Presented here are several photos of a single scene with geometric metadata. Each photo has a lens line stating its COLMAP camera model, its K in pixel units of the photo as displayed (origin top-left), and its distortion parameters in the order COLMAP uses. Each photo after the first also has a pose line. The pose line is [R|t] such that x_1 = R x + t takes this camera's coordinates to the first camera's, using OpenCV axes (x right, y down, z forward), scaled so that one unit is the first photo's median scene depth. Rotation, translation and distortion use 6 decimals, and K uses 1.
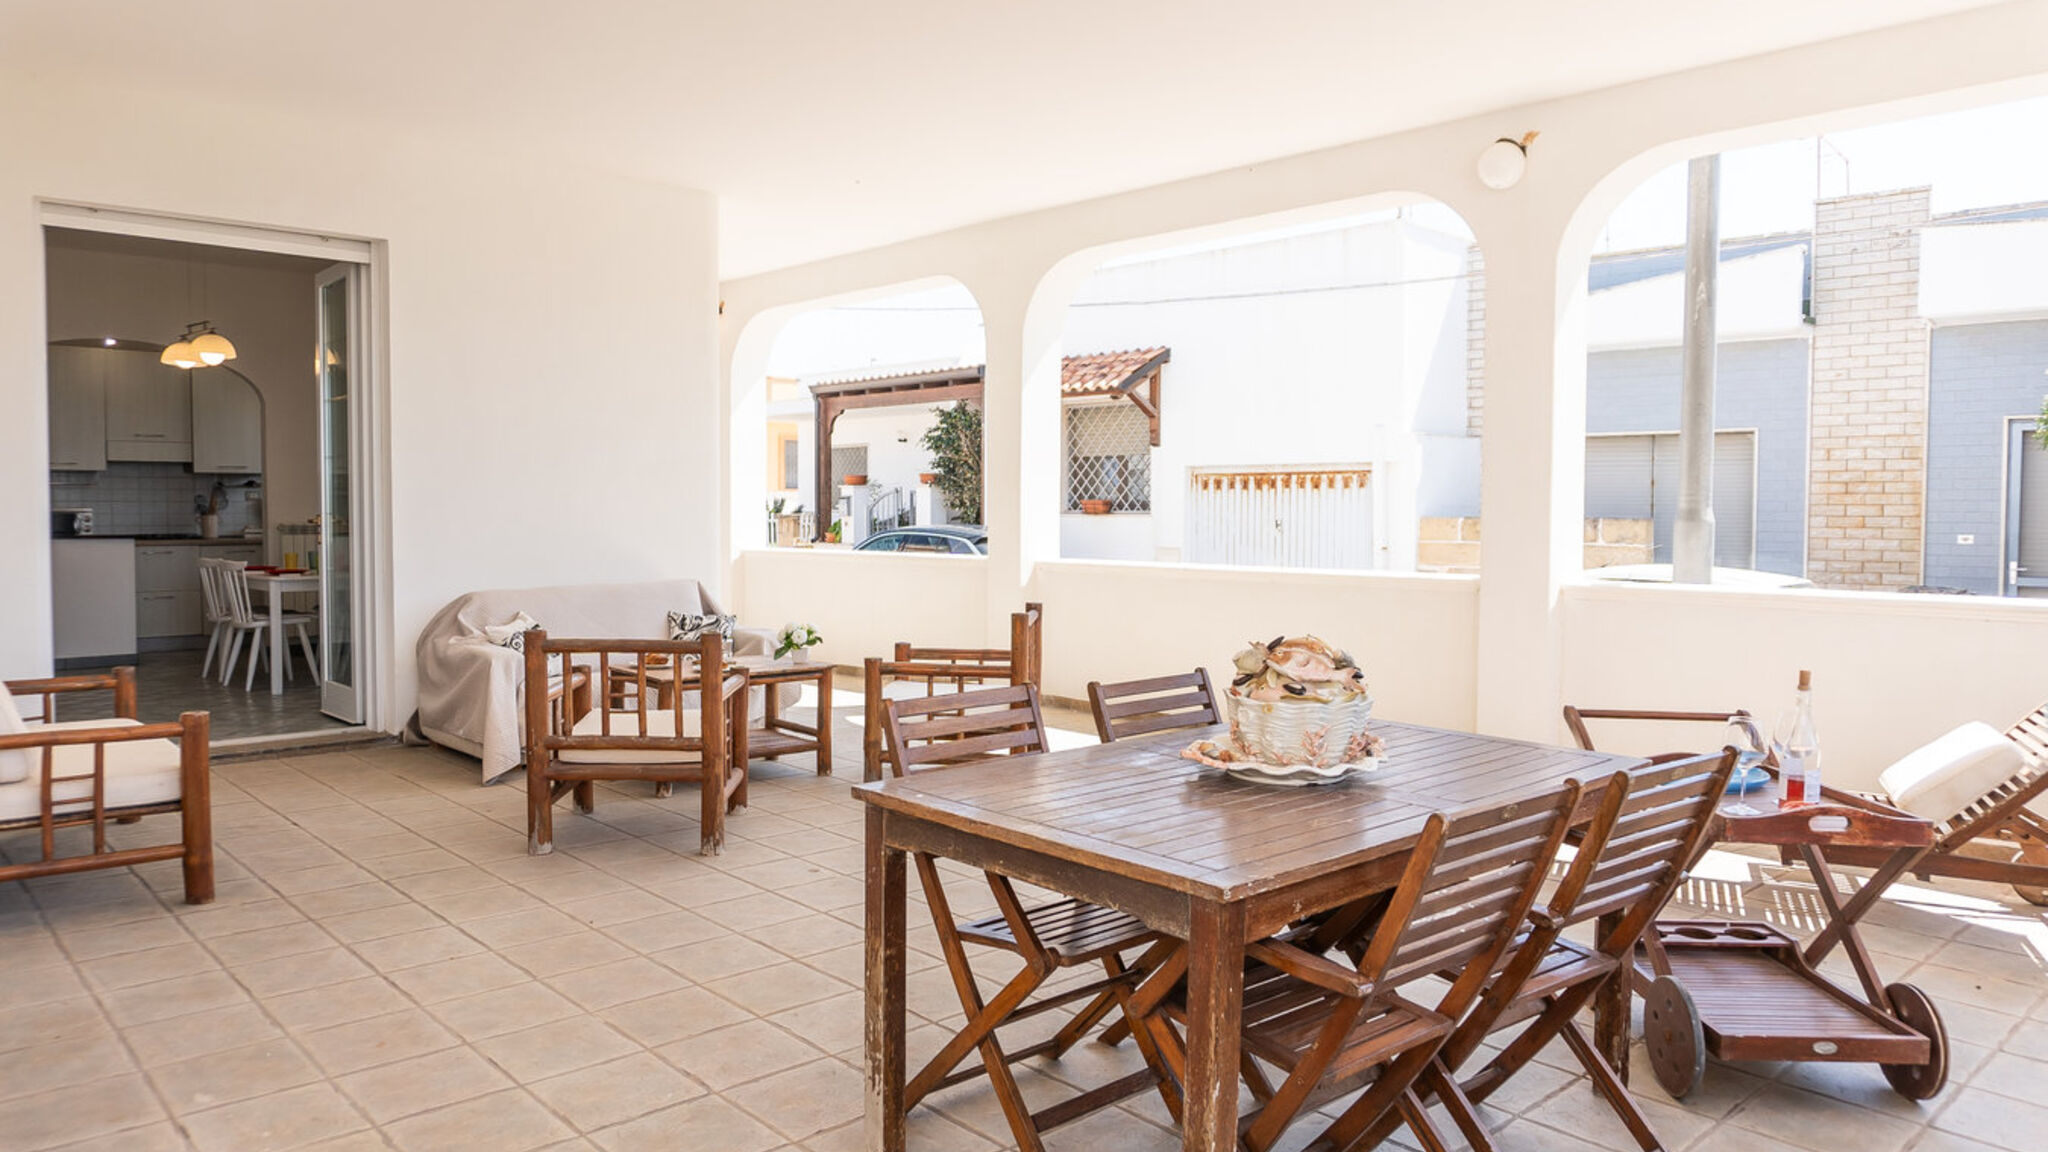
lens RADIAL K [[1381.0, 0, 1023.8], [0, 1381.0, 564.9], [0, 0, 1]] dist [-0.010224, -0.016045]
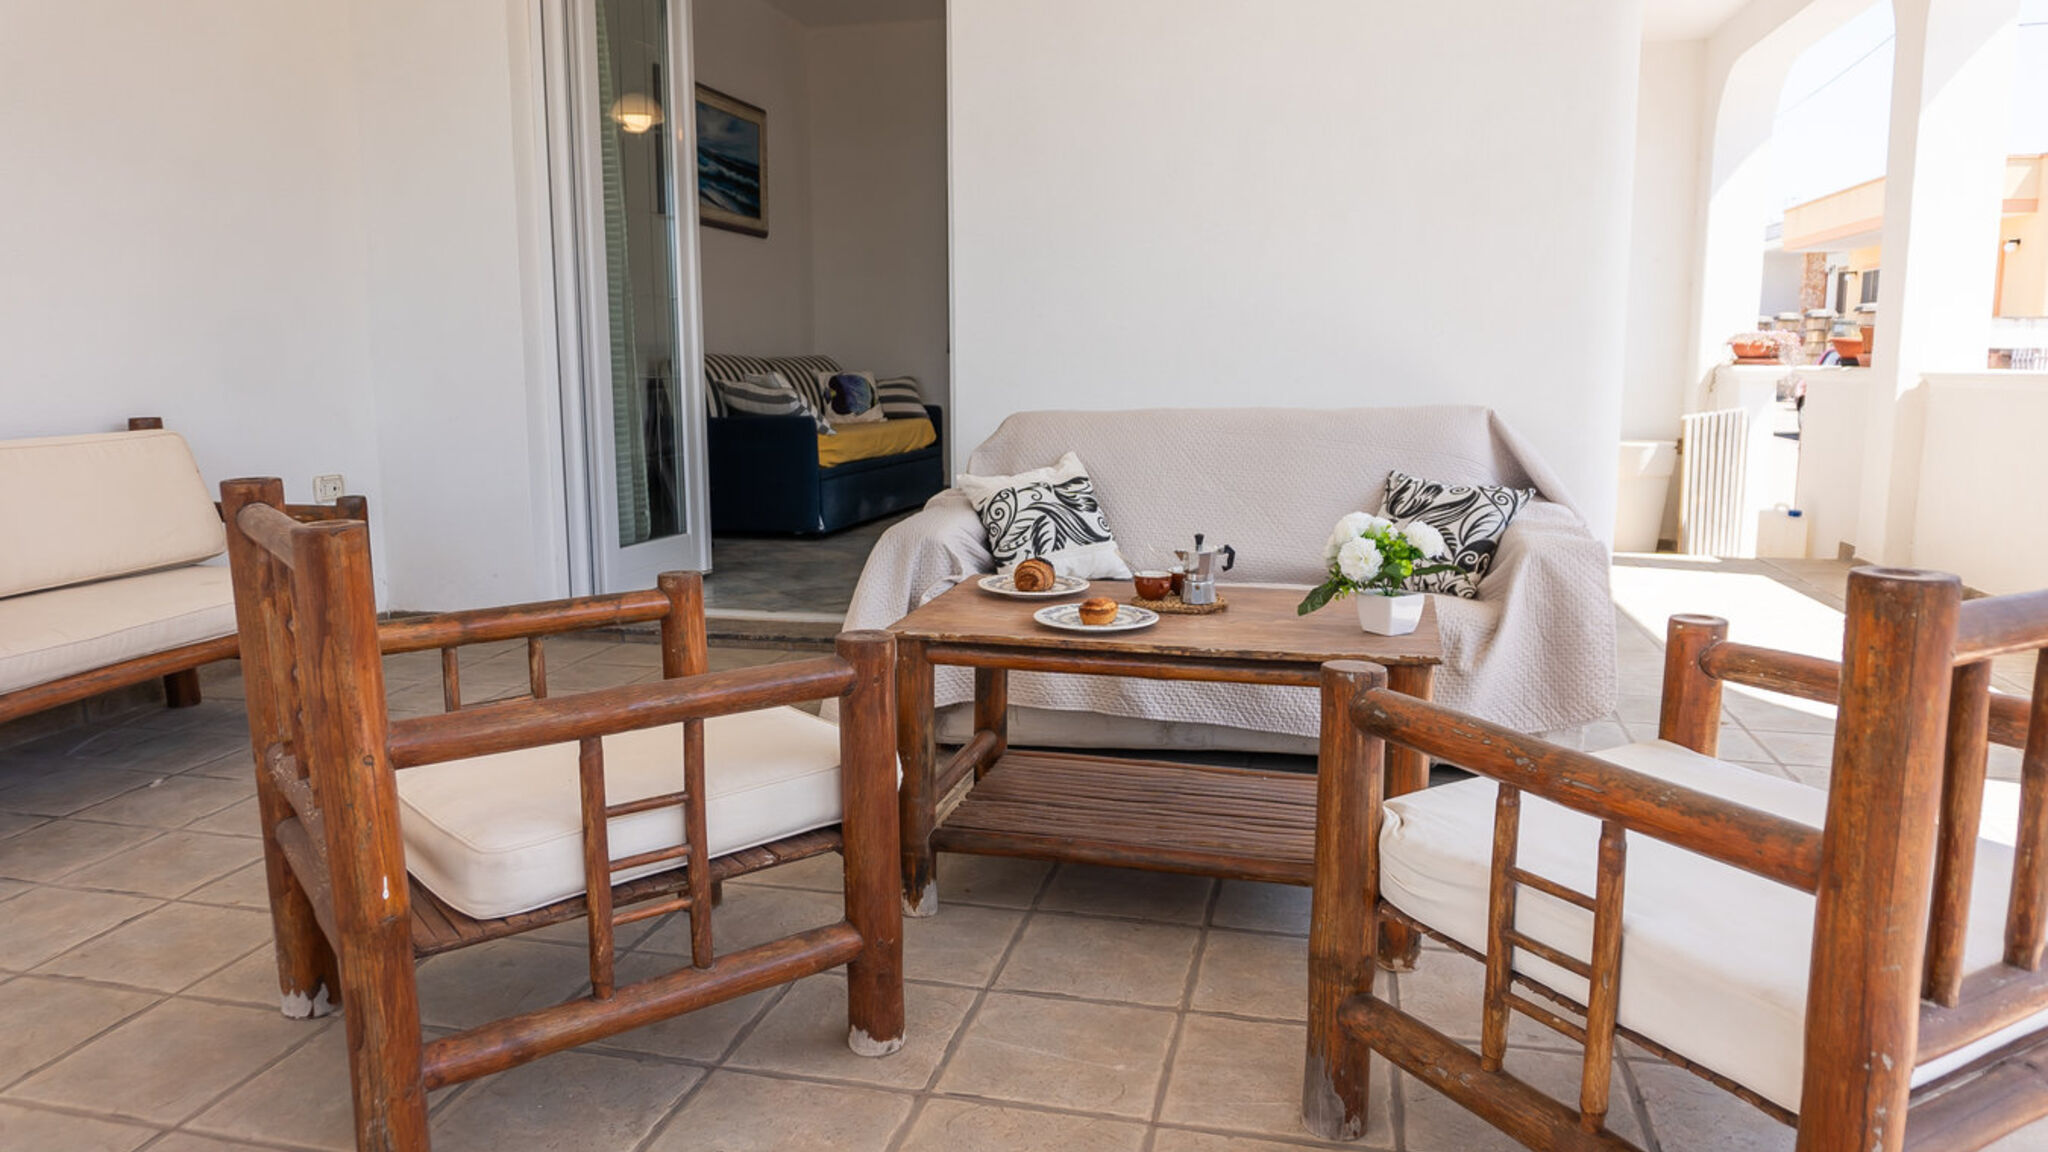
lens RADIAL K [[1381.0, 0, 1023.8], [0, 1381.0, 564.9], [0, 0, 1]] dist [-0.010224, -0.016045]
pose [[0.553466, 0.116116, -0.824738, 0.025200], [-0.028545, 0.992297, 0.120550, 0.004712], [0.832383, -0.043178, 0.552517, 0.245843]]
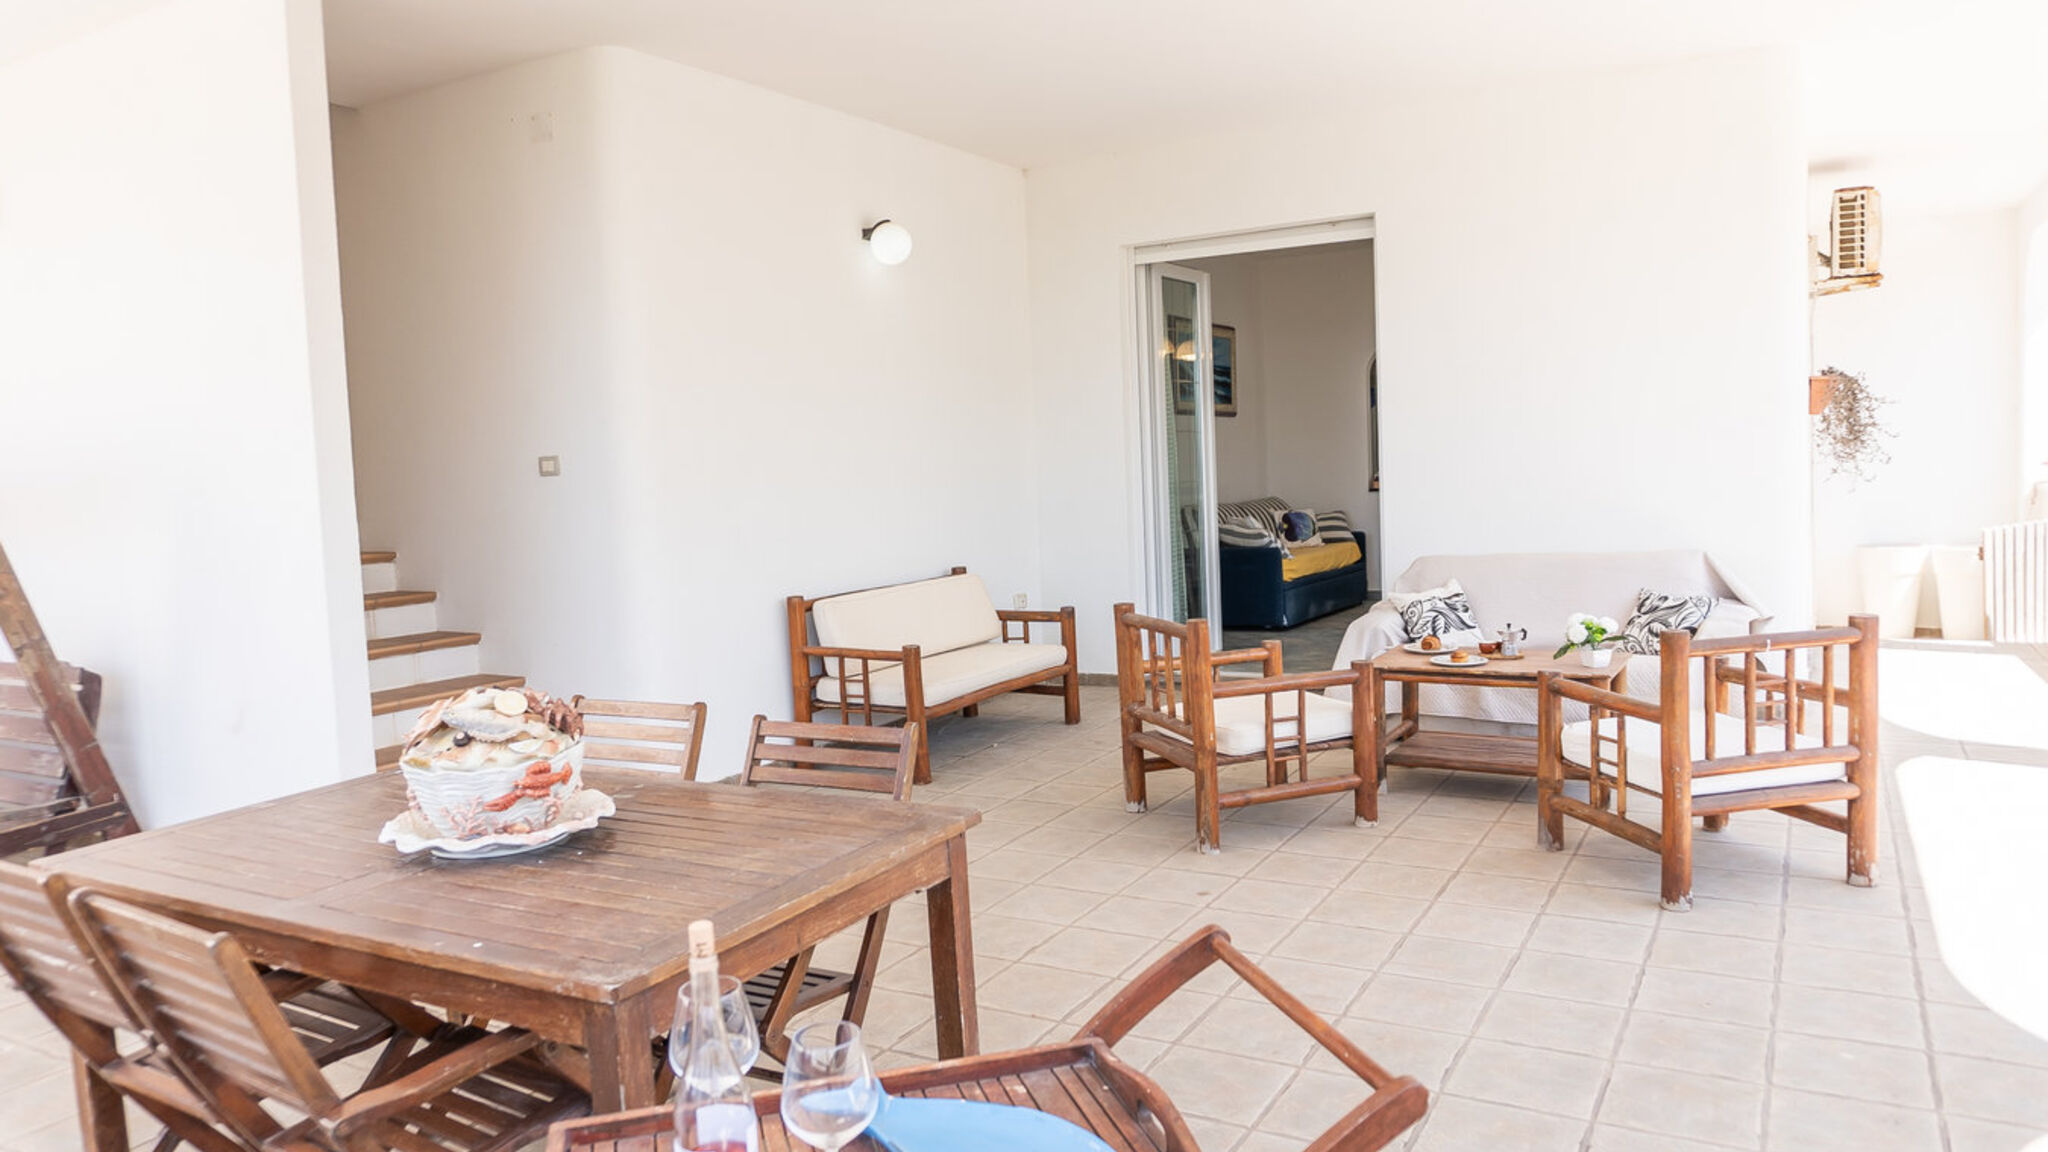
lens RADIAL K [[1381.0, 0, 1023.8], [0, 1381.0, 564.9], [0, 0, 1]] dist [-0.010224, -0.016045]
pose [[0.294380, 0.050386, -0.954359, 0.163437], [0.003724, 0.998541, 0.053867, -0.010167], [0.955681, -0.019412, 0.293763, 0.155830]]
